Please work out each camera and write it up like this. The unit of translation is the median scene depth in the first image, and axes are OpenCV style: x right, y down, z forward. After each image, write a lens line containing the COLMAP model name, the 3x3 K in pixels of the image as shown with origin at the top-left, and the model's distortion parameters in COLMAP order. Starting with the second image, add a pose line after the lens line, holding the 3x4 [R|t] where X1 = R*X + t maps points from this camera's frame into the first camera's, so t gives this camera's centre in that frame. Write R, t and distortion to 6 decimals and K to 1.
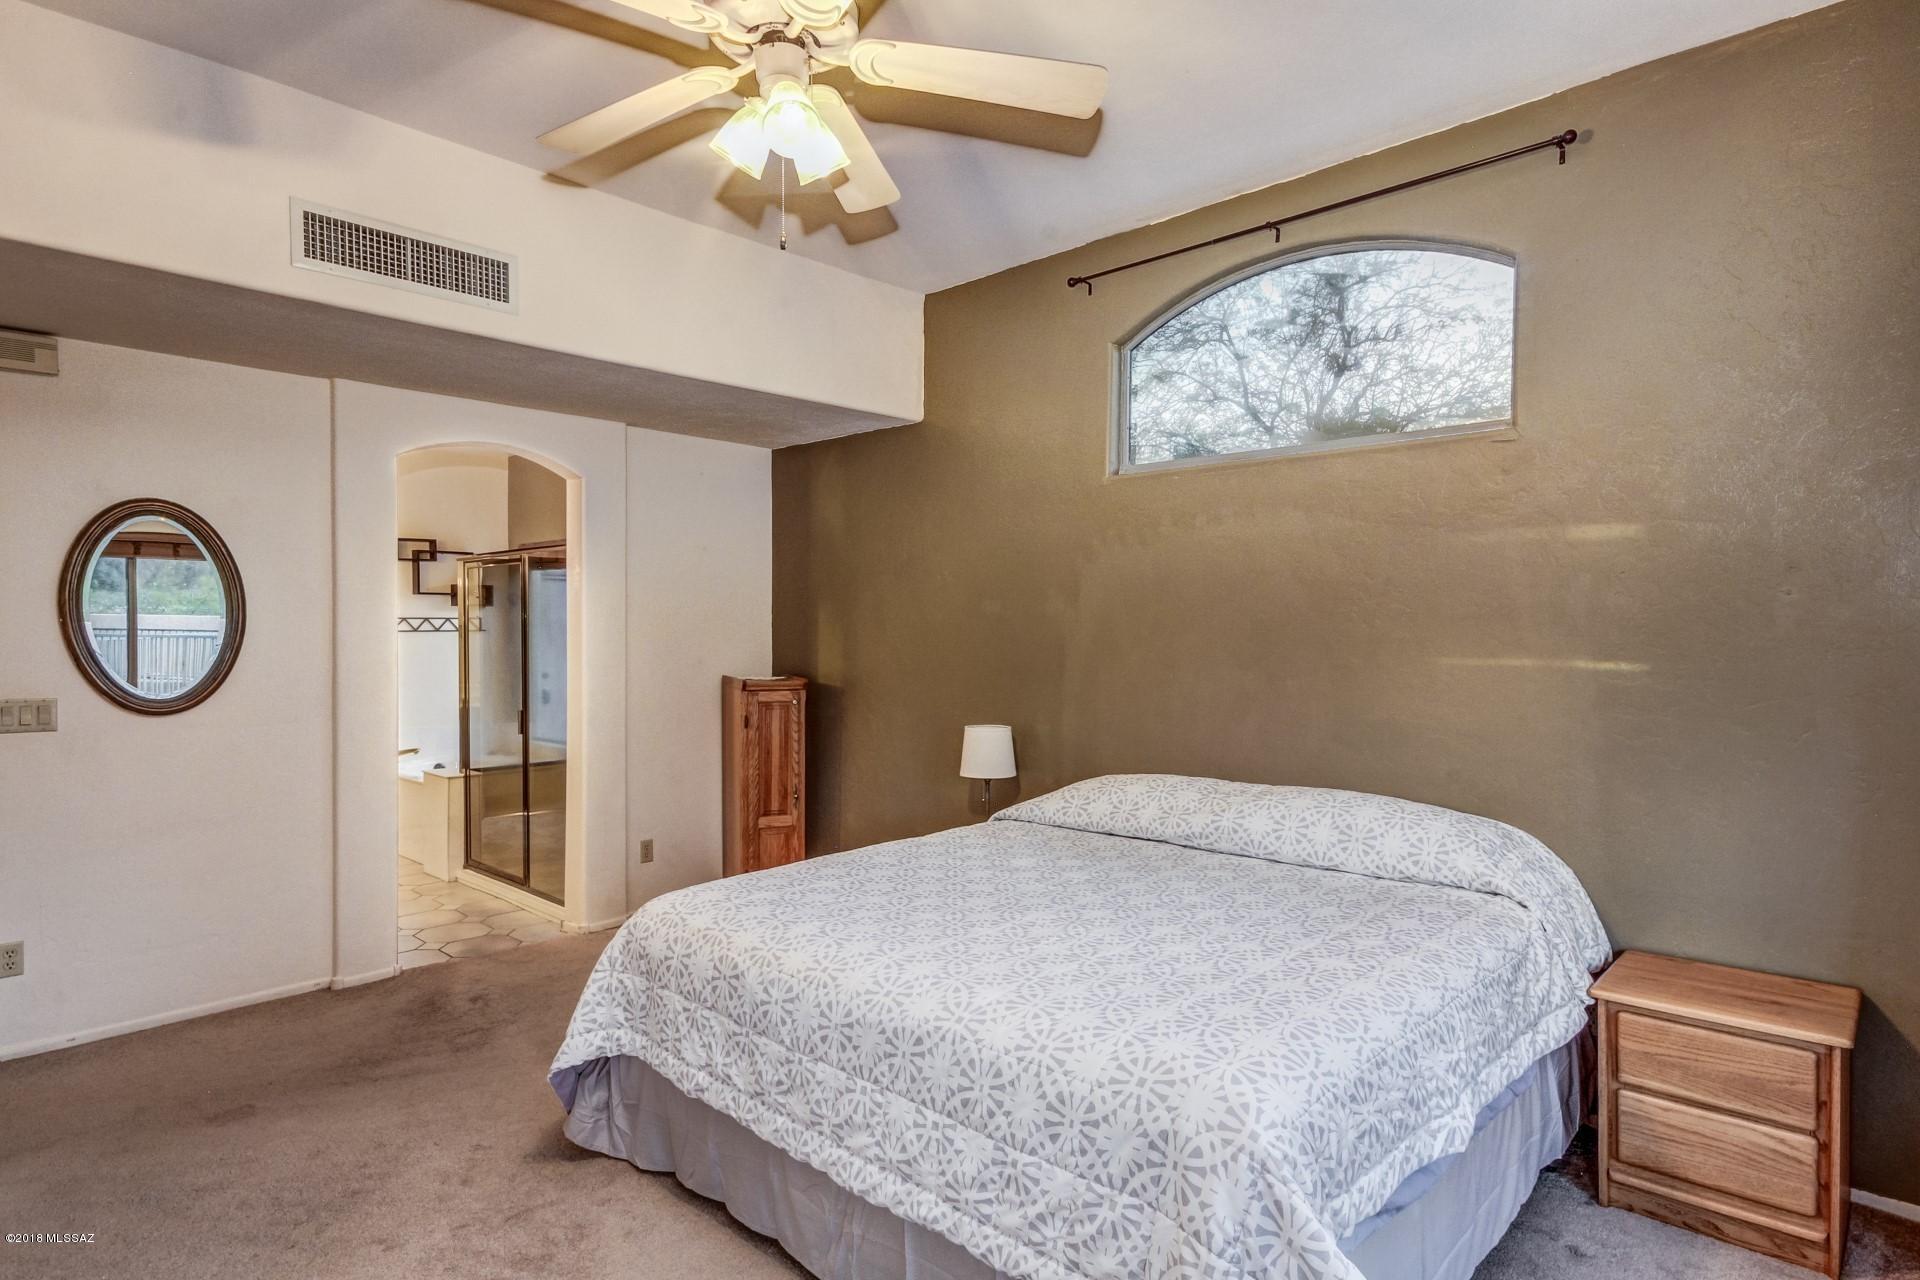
lens RADIAL K [[1039.3, 0, 955.7], [0, 1039.3, 614.4], [0, 0, 1]] dist [0.001310, 0.001188]
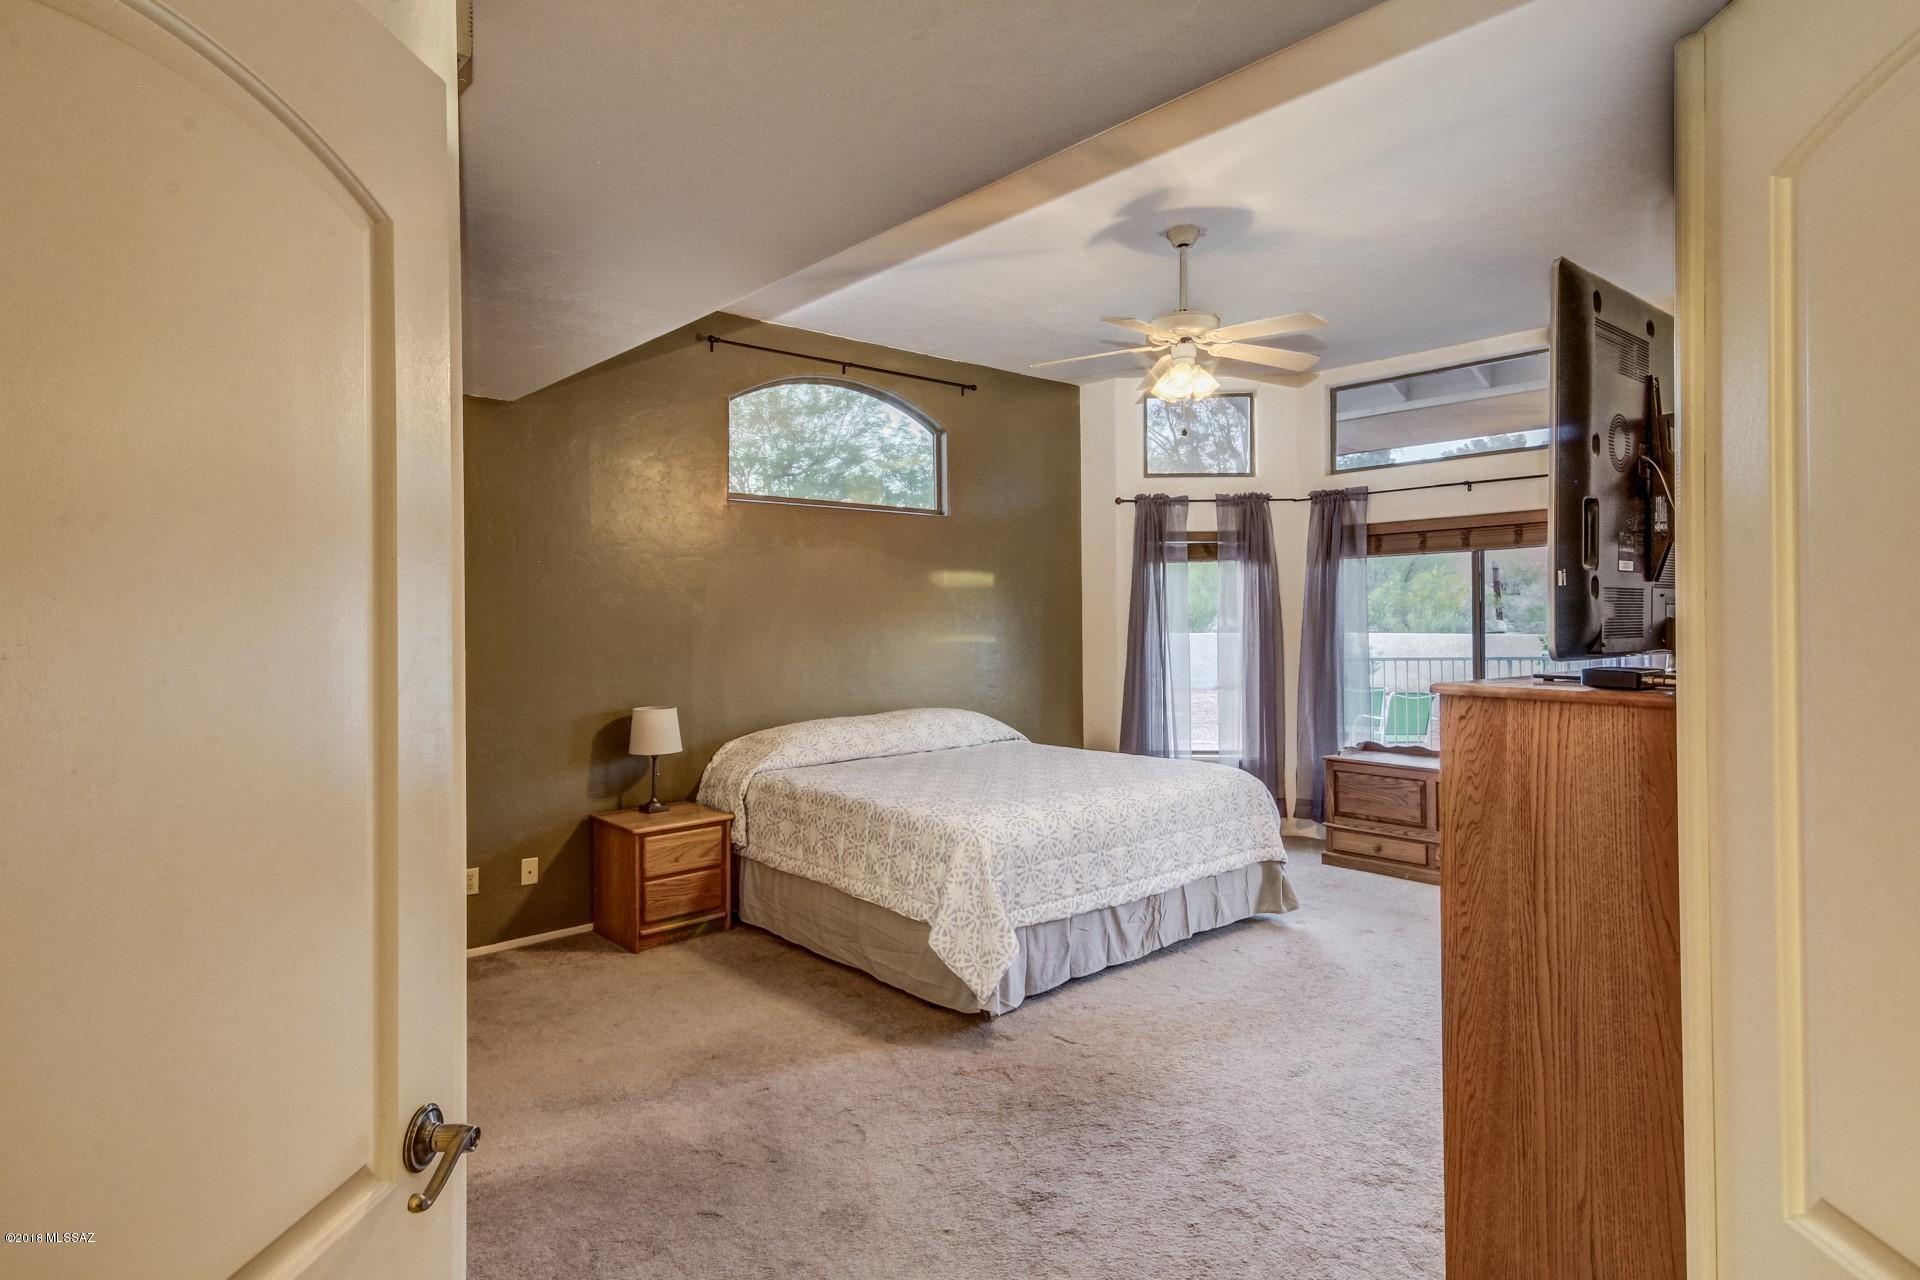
lens RADIAL K [[1039.3, 0, 955.7], [0, 1039.3, 614.4], [0, 0, 1]] dist [0.001310, 0.001188]
pose [[0.078078, 0.006472, 0.996926, -1.308339], [-0.007018, 0.999958, -0.005942, 0.011041], [-0.996923, -0.006532, 0.078120, 0.748378]]
